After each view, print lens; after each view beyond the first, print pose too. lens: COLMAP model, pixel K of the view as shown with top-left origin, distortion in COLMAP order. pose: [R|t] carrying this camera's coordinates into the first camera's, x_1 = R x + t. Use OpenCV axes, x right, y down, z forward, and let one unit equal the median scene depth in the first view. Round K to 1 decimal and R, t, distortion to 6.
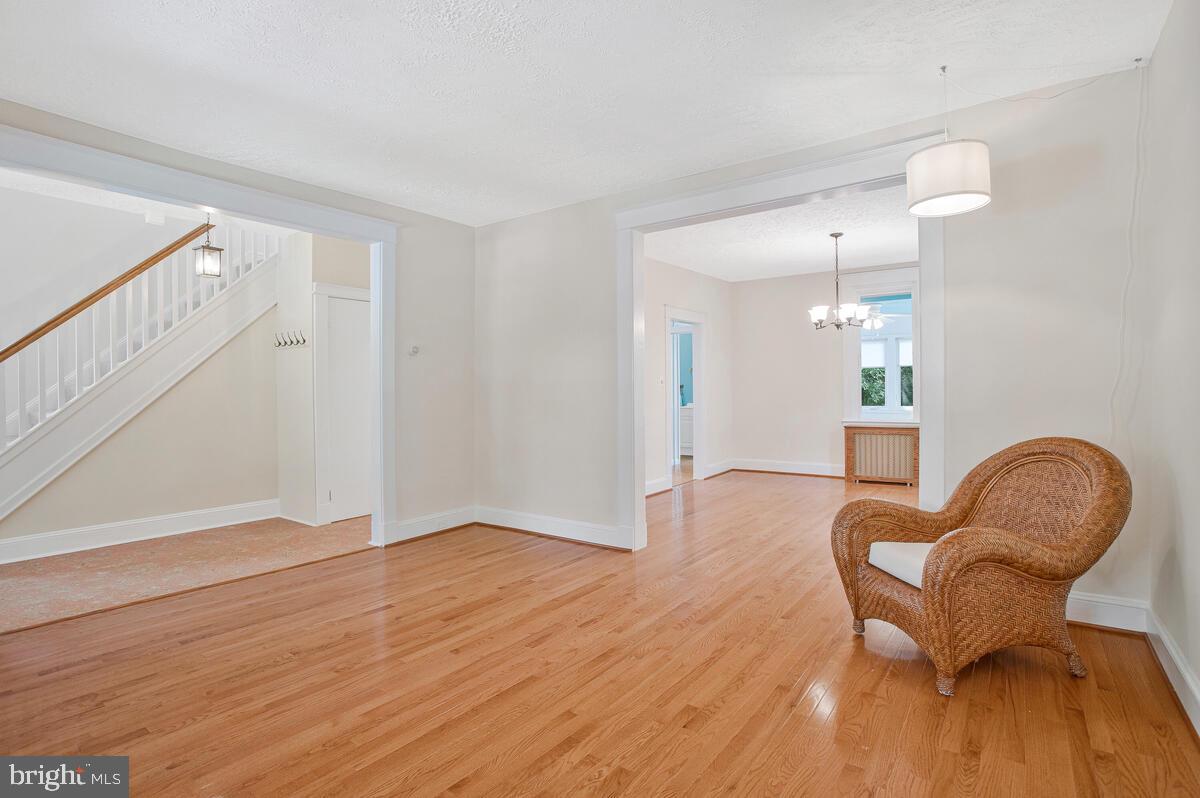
lens RADIAL K [[603.2, 0, 595.2], [0, 603.2, 389.2], [0, 0, 1]] dist [-0.047153, 0.006738]
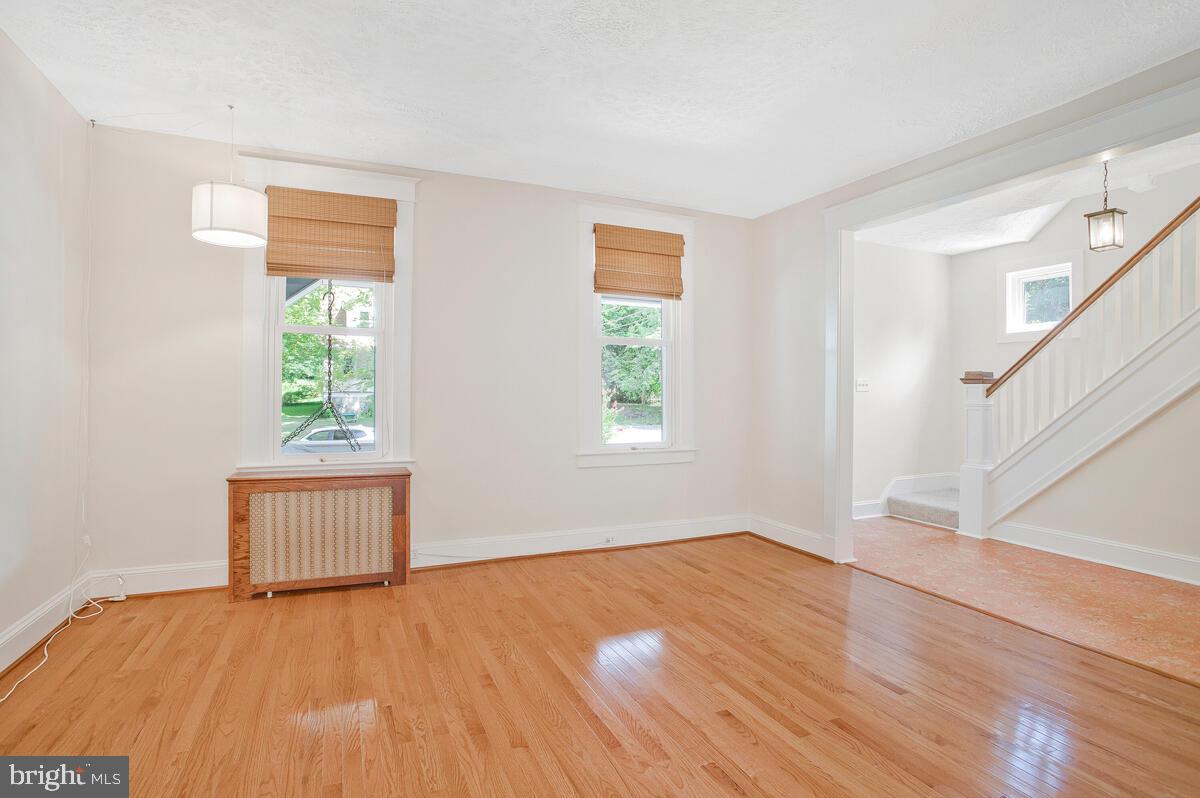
lens RADIAL K [[603.2, 0, 606.4], [0, 603.2, 396.7], [0, 0, 1]] dist [-0.047153, 0.006738]
pose [[-0.486201, 0.013387, -0.873745, 0.538383], [-0.004218, 0.999835, 0.017666, -0.009188], [0.873837, 0.012275, -0.486064, 1.217102]]
